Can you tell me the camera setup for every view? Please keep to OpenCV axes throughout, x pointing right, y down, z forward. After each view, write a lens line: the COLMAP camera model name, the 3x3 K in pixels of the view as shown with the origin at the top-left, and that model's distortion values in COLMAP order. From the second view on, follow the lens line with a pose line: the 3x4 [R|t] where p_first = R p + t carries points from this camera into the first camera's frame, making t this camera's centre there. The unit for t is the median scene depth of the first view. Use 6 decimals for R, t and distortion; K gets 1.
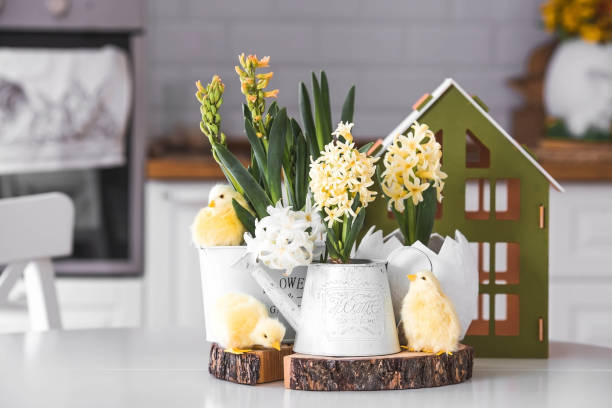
lens RADIAL K [[2443.3, 0, 288.4], [0, 2443.3, 179.6], [0, 0, 1]] dist [0.236220, 0.000000]
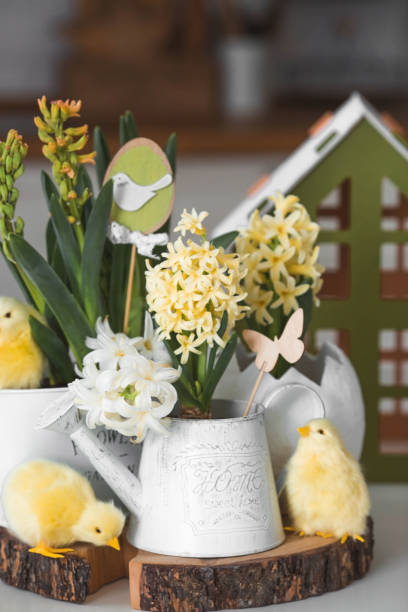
lens RADIAL K [[2479.7, 0, 192.5], [0, 2479.7, 316.4], [0, 0, 1]] dist [0.654381, 0.000000]
pose [[0.978319, -0.039511, 0.203299, -0.121173], [0.017355, 0.993821, 0.109631, -0.069297], [-0.206374, -0.103726, 0.972960, 0.334569]]
